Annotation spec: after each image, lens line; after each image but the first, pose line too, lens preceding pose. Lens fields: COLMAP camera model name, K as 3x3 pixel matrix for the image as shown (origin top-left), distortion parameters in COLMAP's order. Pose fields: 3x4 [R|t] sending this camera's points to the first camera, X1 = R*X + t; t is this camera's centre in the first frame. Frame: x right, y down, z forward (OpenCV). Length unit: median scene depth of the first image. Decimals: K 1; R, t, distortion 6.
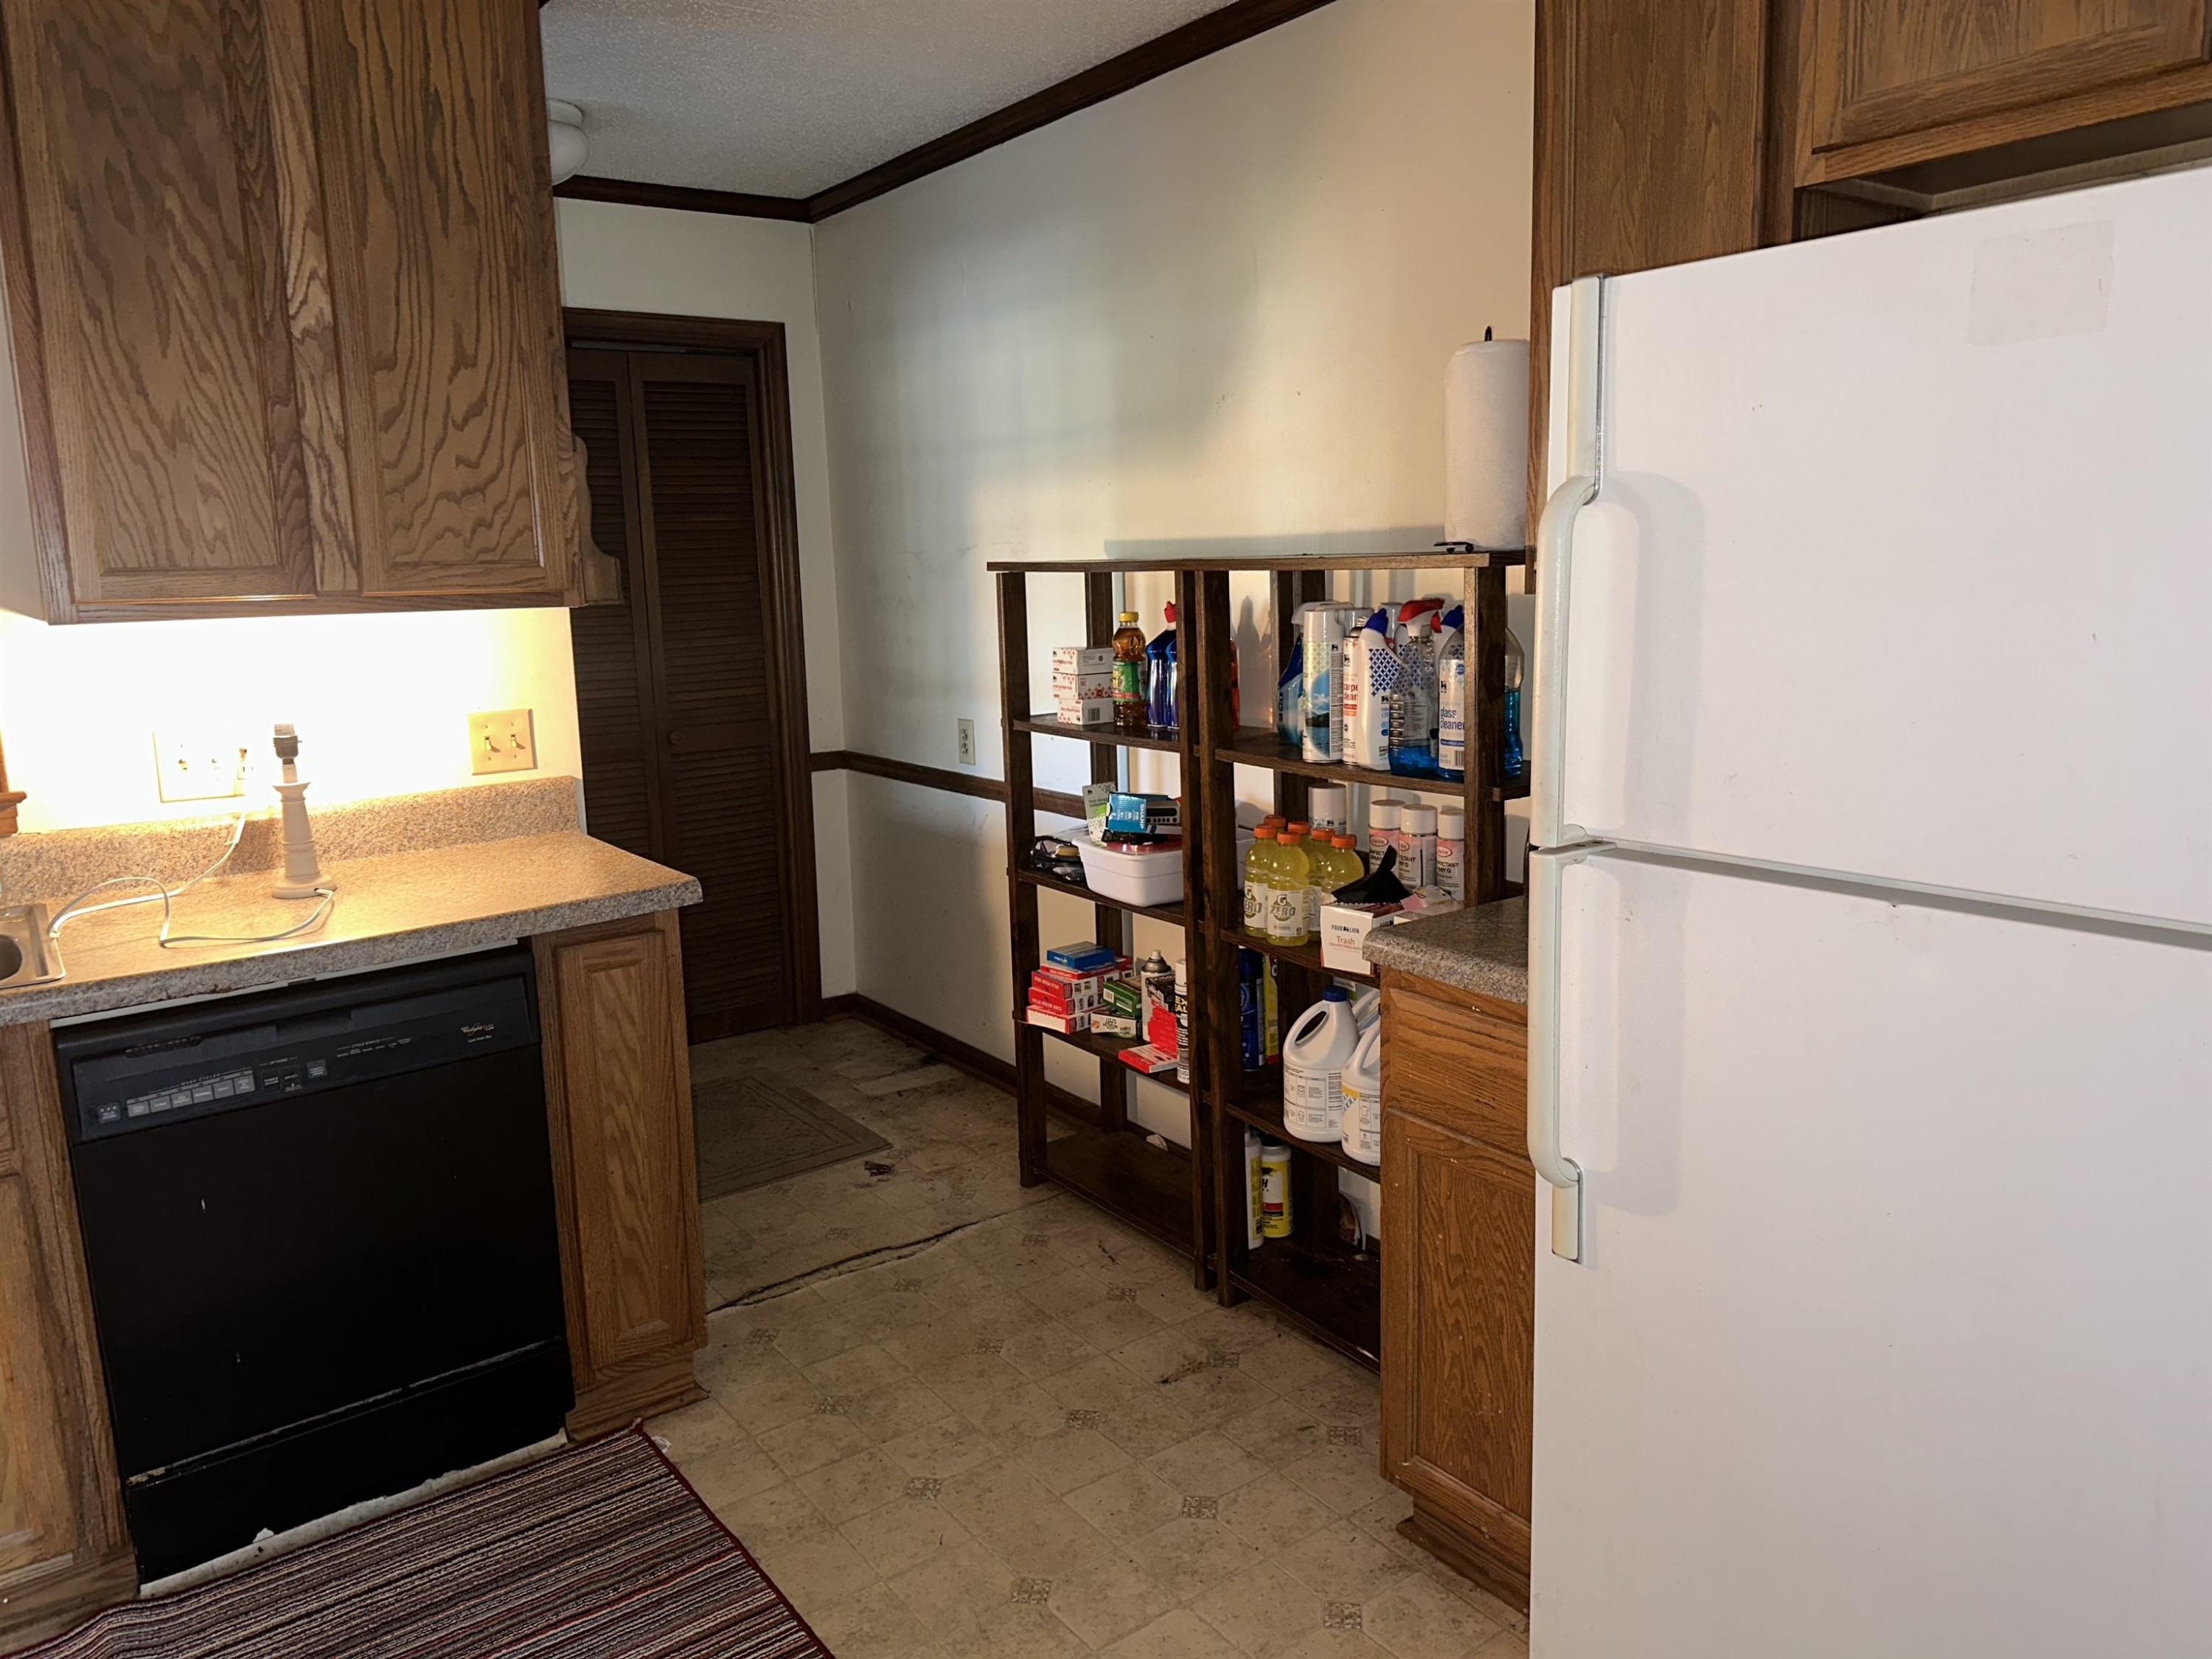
lens RADIAL K [[1559.5, 0, 1107.0], [0, 1559.5, 814.8], [0, 0, 1]] dist [0.008041, -0.010984]
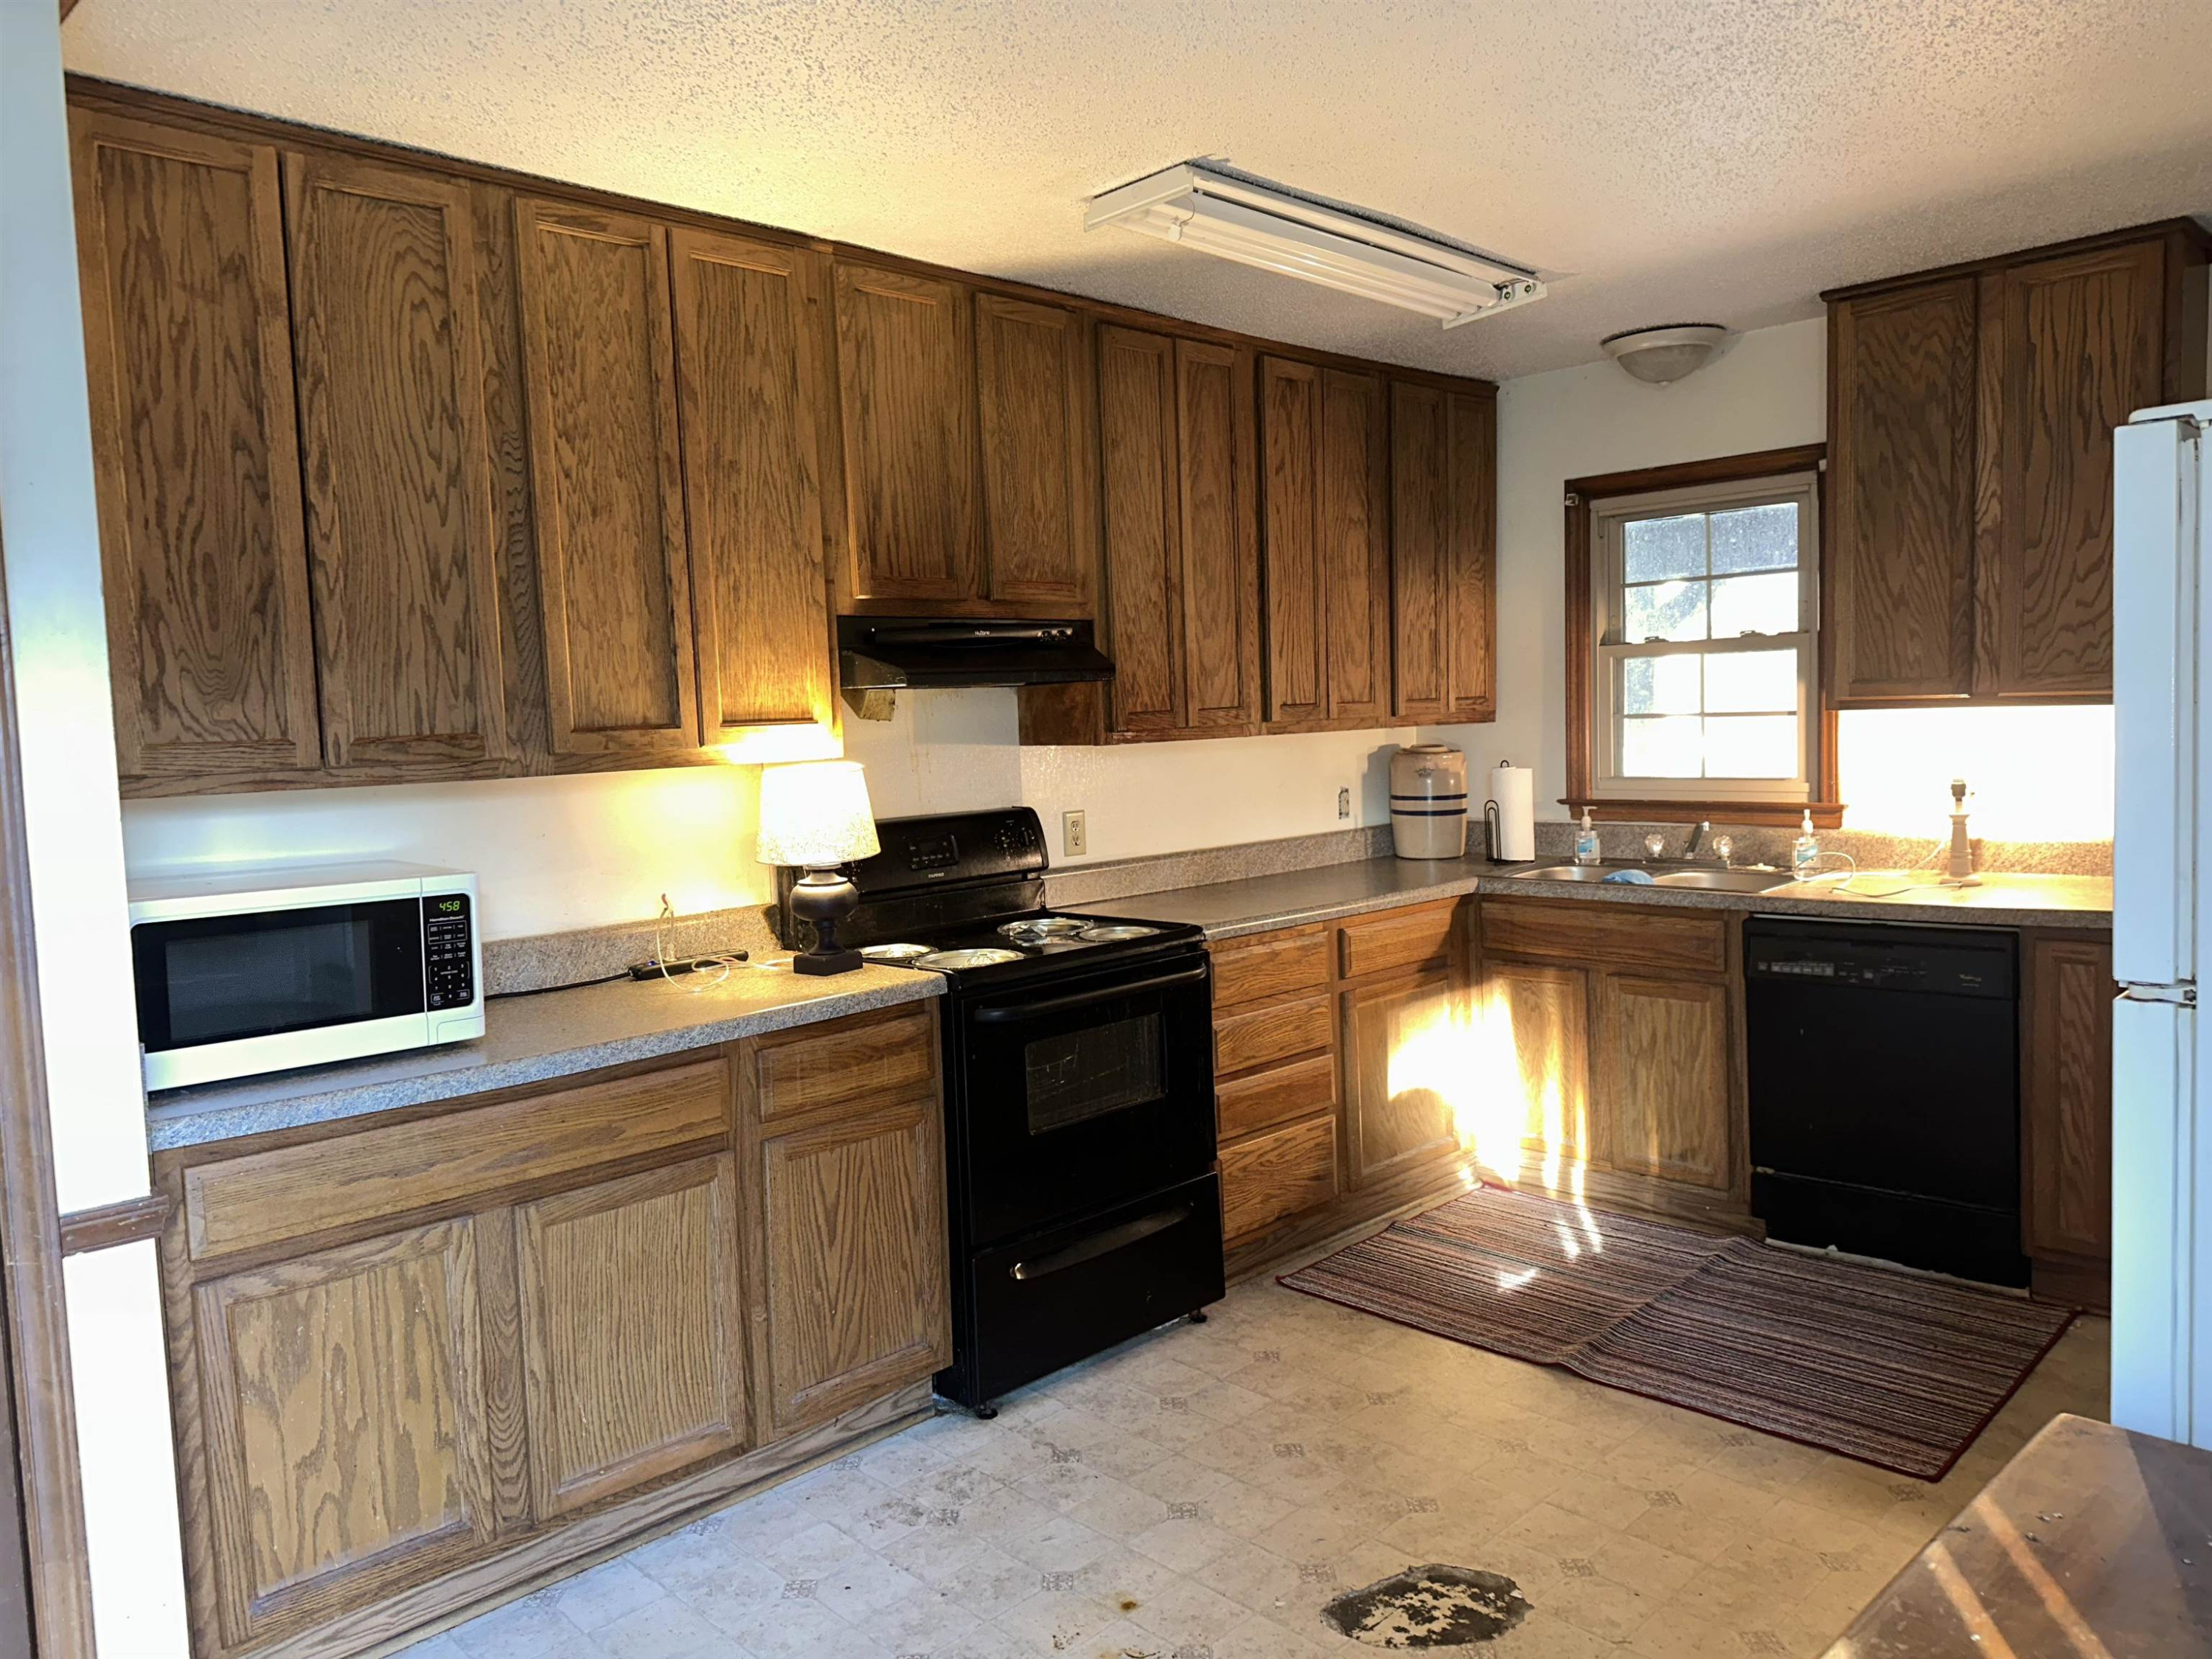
lens RADIAL K [[1559.5, 0, 1106.3], [0, 1559.5, 831.6], [0, 0, 1]] dist [0.008041, -0.010984]
pose [[0.142214, 0.099559, -0.984816, 0.943743], [-0.132011, 0.987949, 0.080812, -0.016766], [0.980994, 0.118514, 0.153643, -0.083455]]
